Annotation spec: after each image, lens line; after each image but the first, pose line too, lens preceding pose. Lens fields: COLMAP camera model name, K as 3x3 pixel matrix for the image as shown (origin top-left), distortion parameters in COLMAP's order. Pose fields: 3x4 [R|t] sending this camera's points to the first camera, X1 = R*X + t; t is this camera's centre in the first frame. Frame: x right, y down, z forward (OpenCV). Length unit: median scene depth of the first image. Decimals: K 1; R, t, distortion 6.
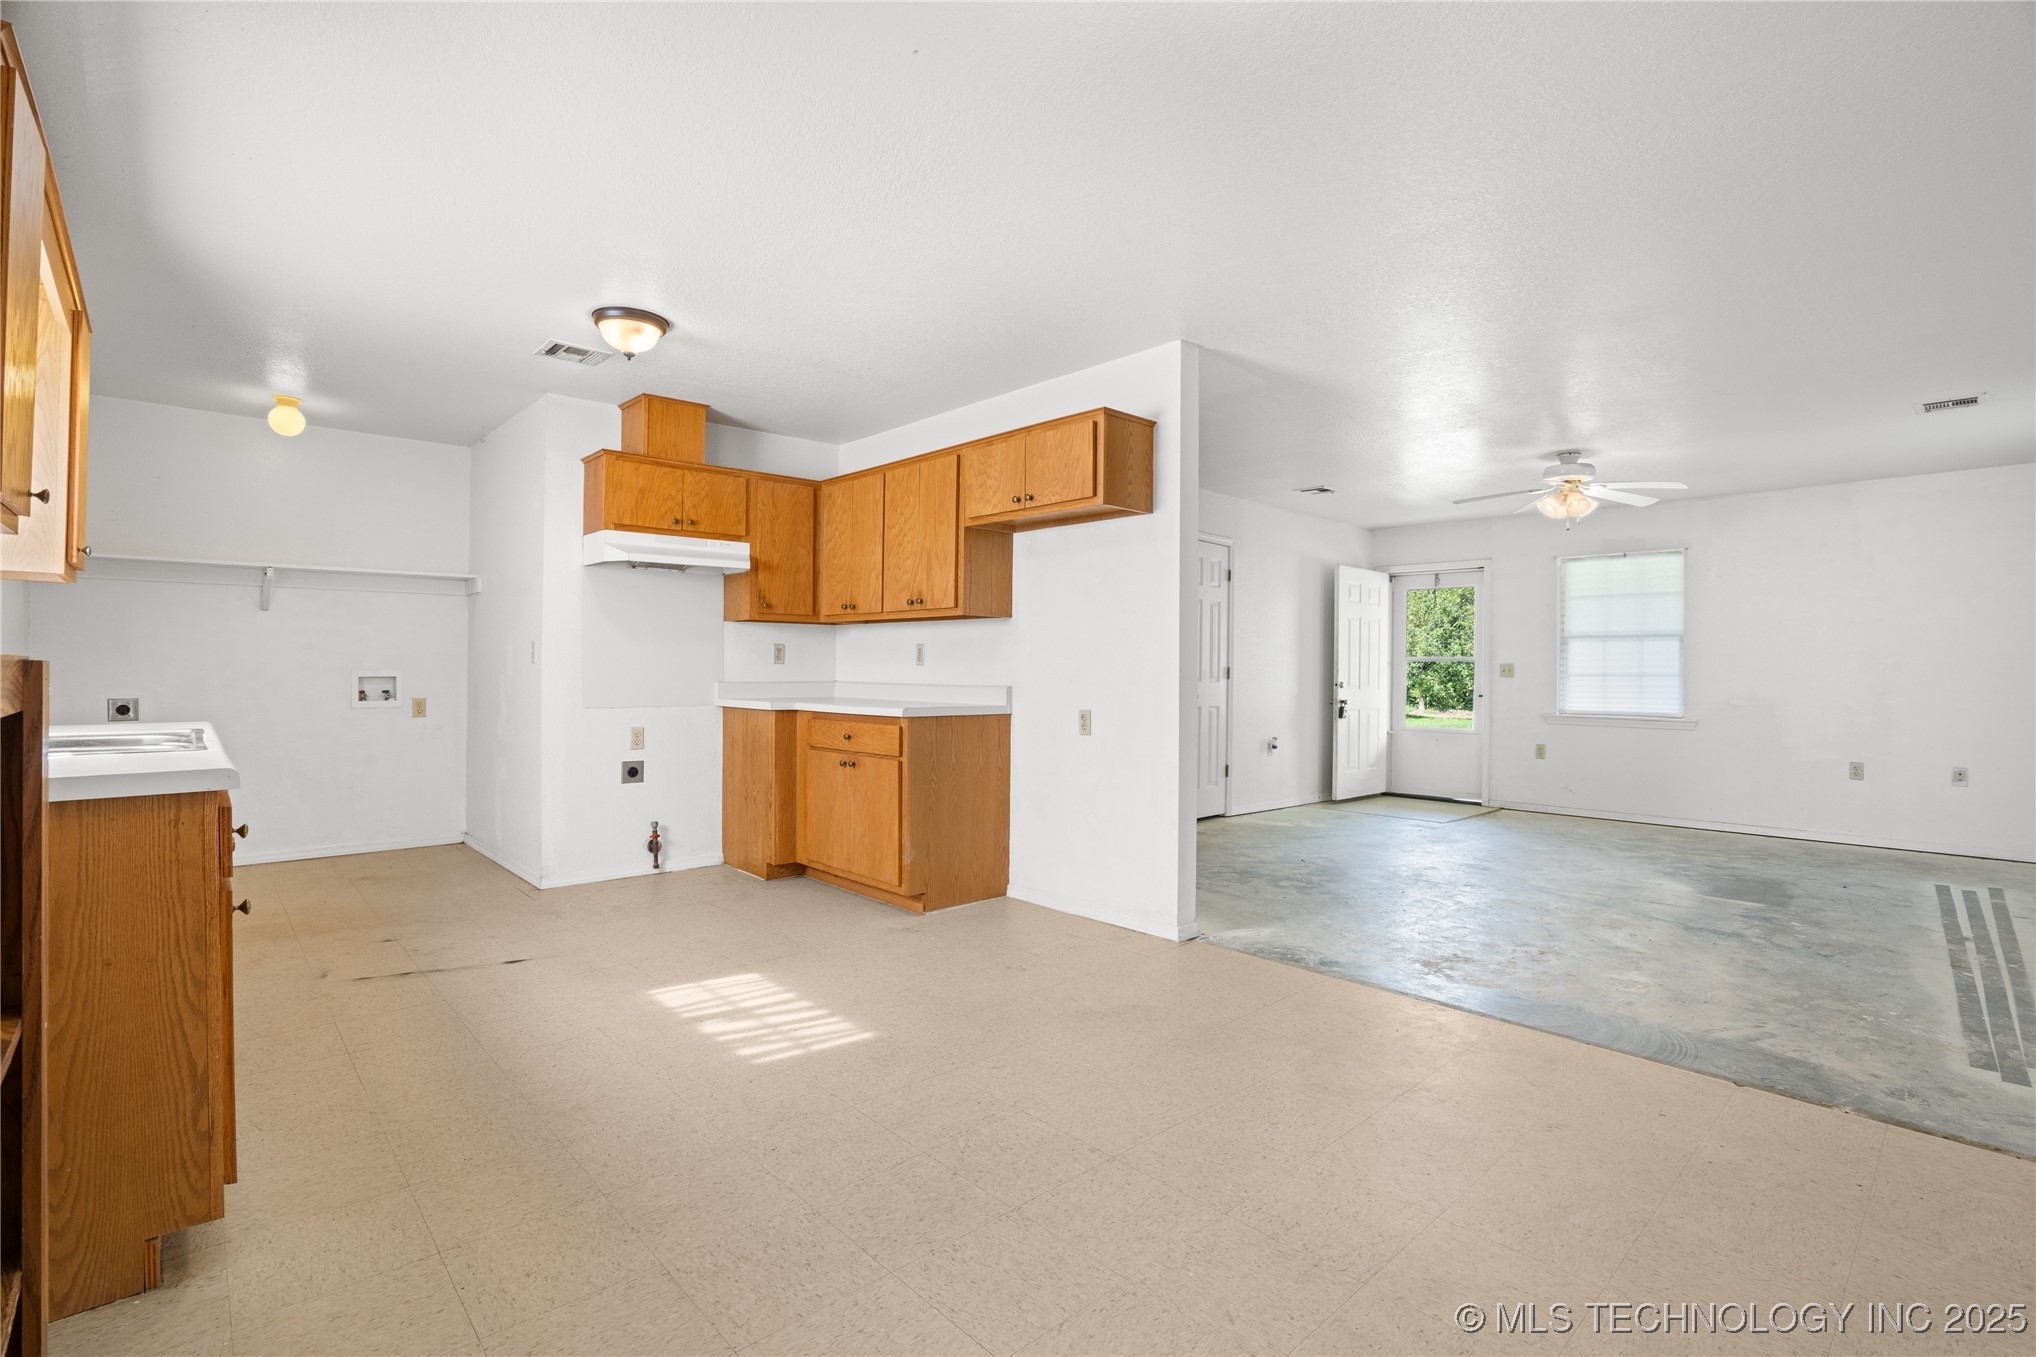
lens RADIAL K [[939.2, 0, 1012.8], [0, 939.2, 671.7], [0, 0, 1]] dist [-0.030855, 0.007182]
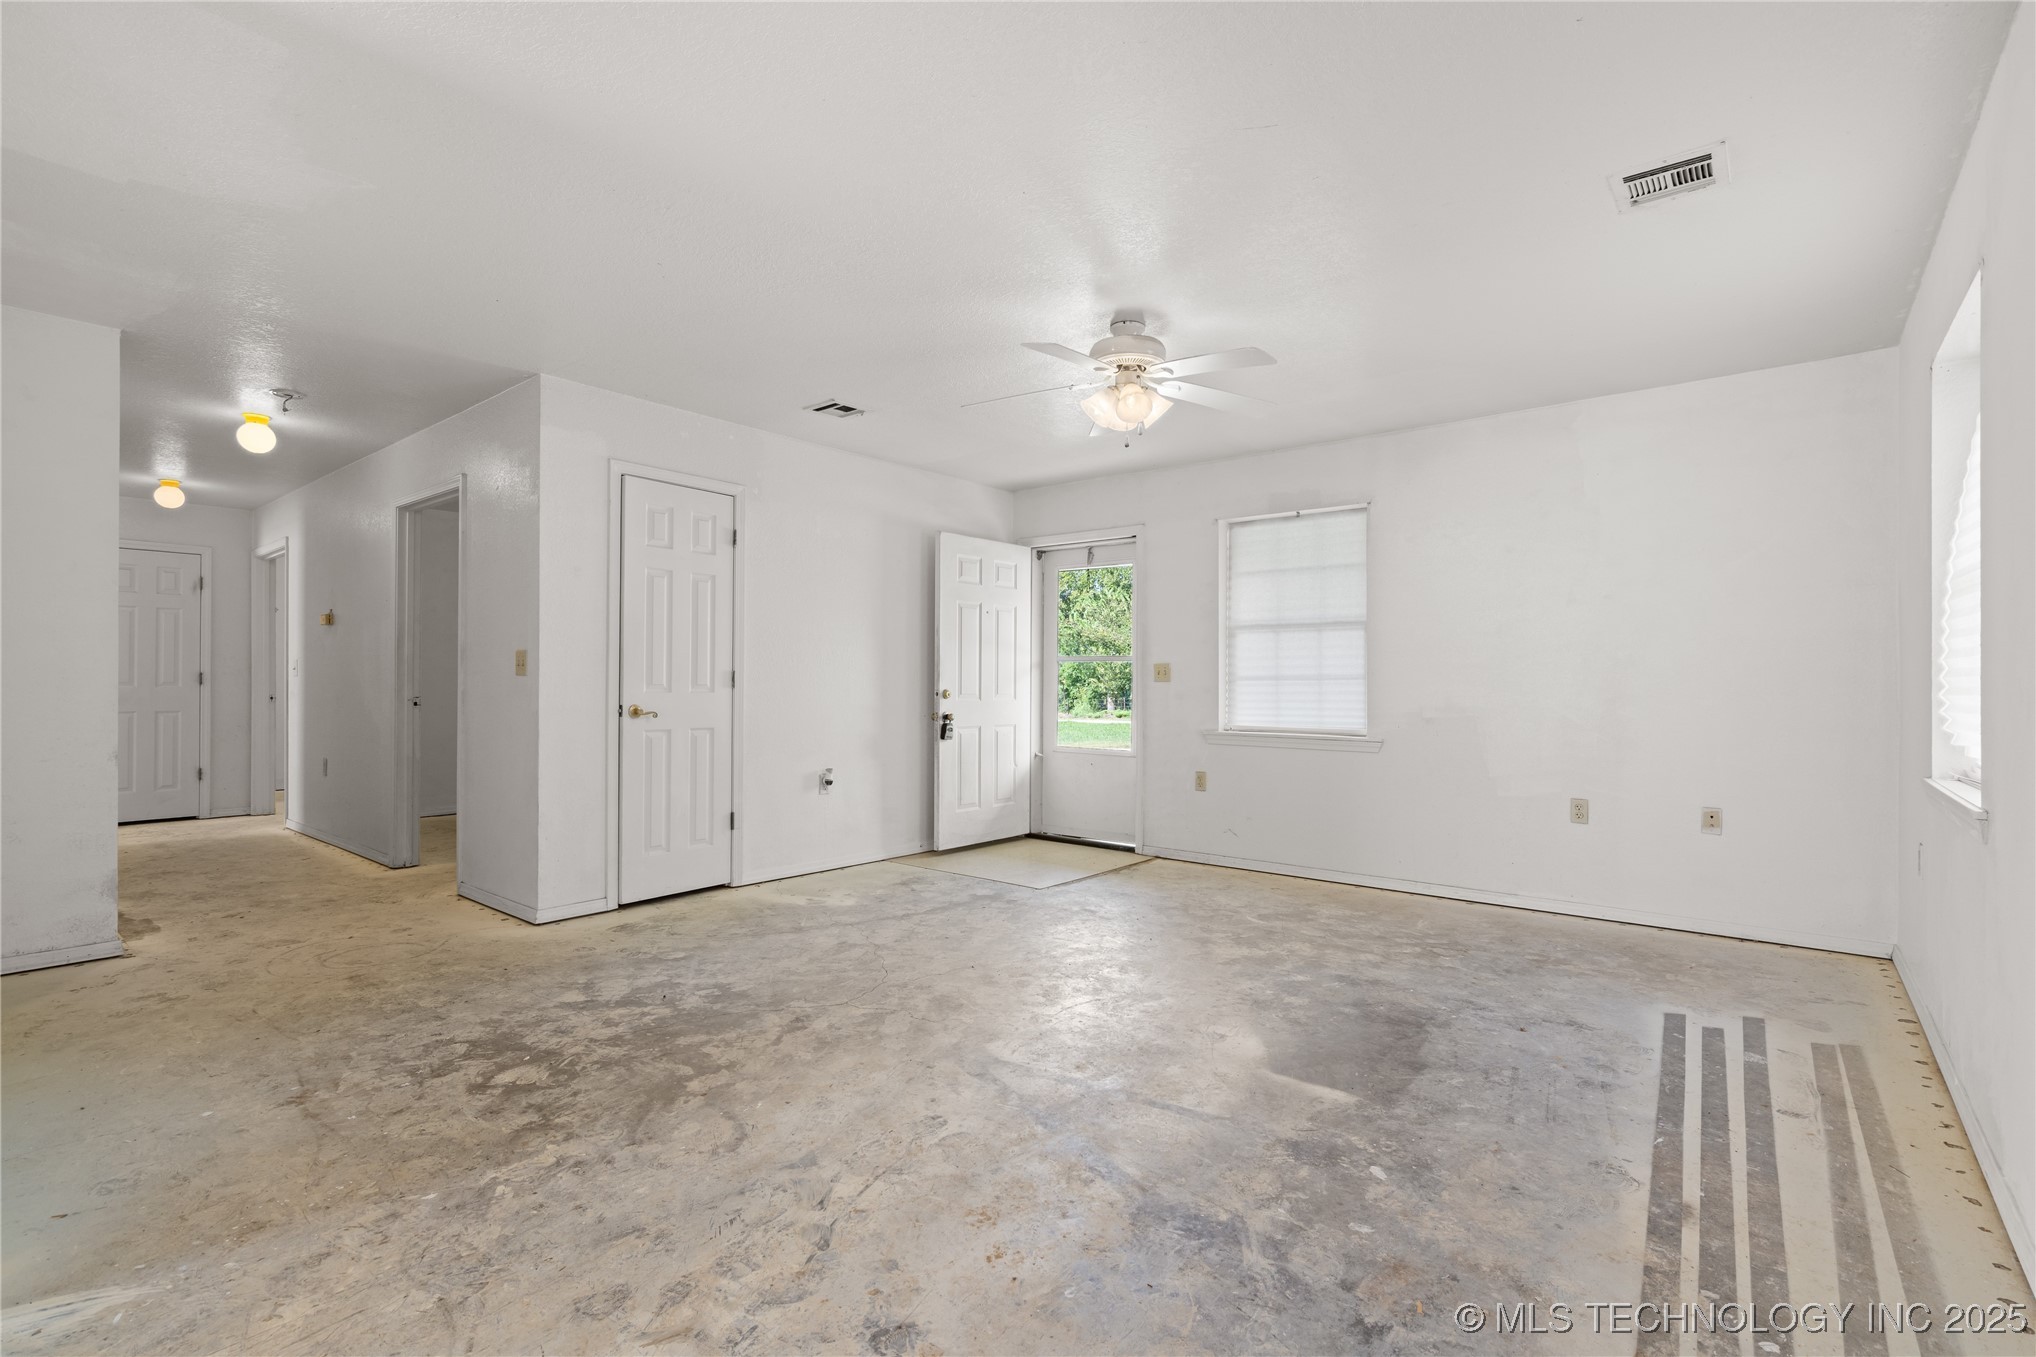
lens RADIAL K [[939.2, 0, 981.0], [0, 939.2, 666.6], [0, 0, 1]] dist [-0.030855, 0.007182]
pose [[0.994256, -0.006576, 0.106822, 0.472716], [0.007912, 0.999896, -0.012089, 0.002663], [-0.106731, 0.012865, 0.994205, 0.418427]]
